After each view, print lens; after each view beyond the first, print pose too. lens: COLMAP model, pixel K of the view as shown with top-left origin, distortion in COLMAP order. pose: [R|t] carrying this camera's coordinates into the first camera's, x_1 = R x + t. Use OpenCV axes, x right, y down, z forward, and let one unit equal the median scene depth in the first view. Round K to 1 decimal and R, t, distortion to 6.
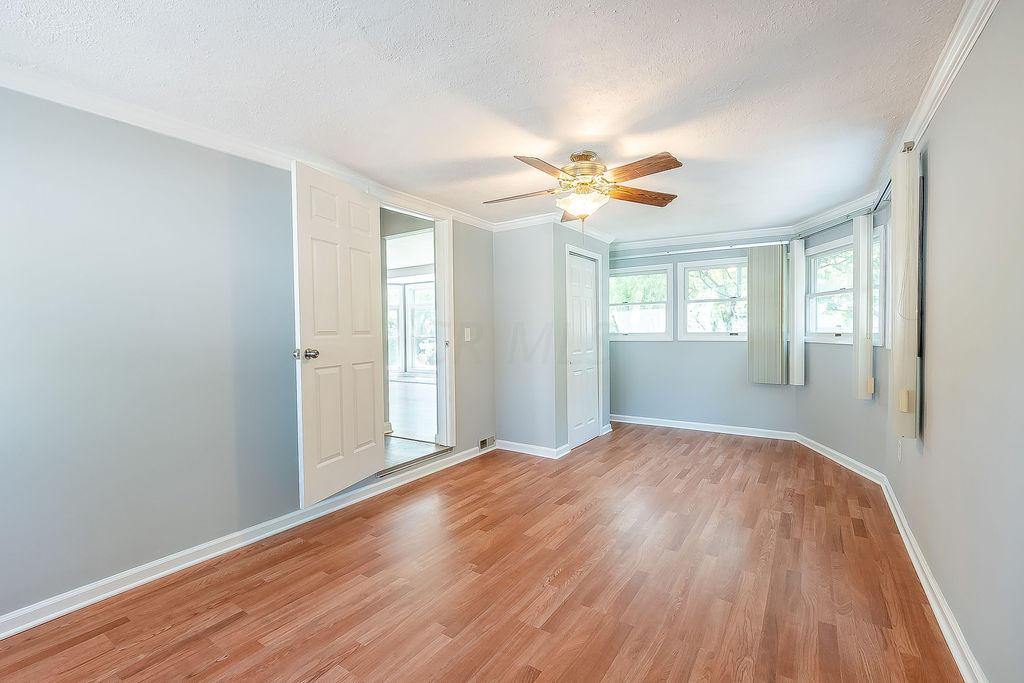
lens RADIAL K [[449.1, 0, 509.3], [0, 449.1, 342.1], [0, 0, 1]] dist [-0.001902, 0.000055]
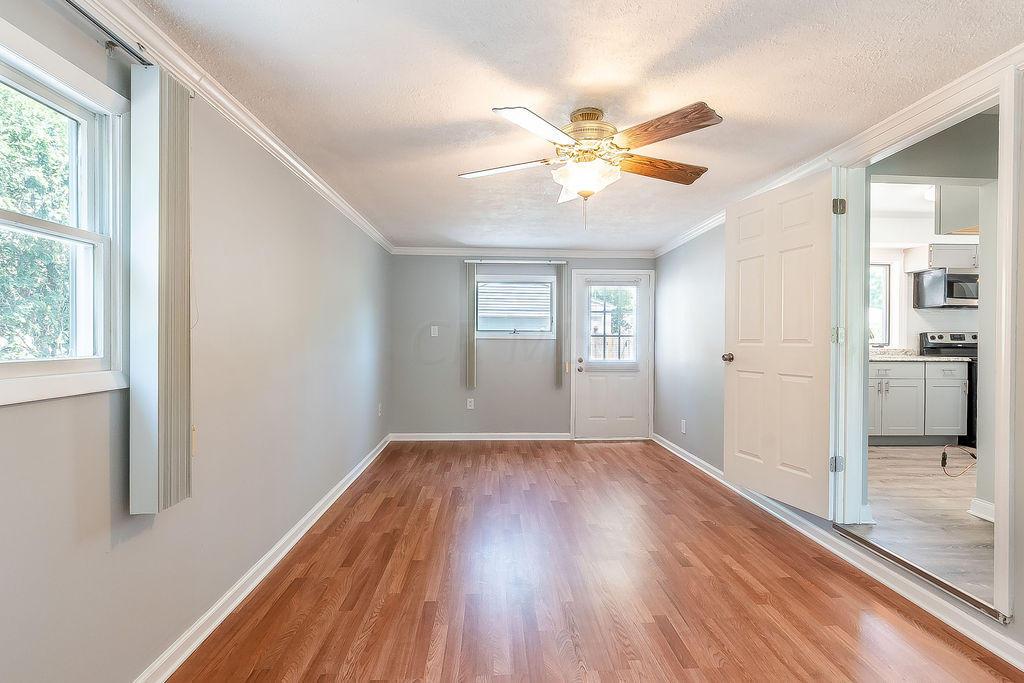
lens RADIAL K [[449.1, 0, 509.3], [0, 449.1, 342.1], [0, 0, 1]] dist [-0.001902, 0.000055]
pose [[-0.806220, 0.011251, -0.591509, 0.775268], [-0.010753, 0.999375, 0.033666, -0.051522], [0.591518, 0.033503, -0.805595, 1.642986]]
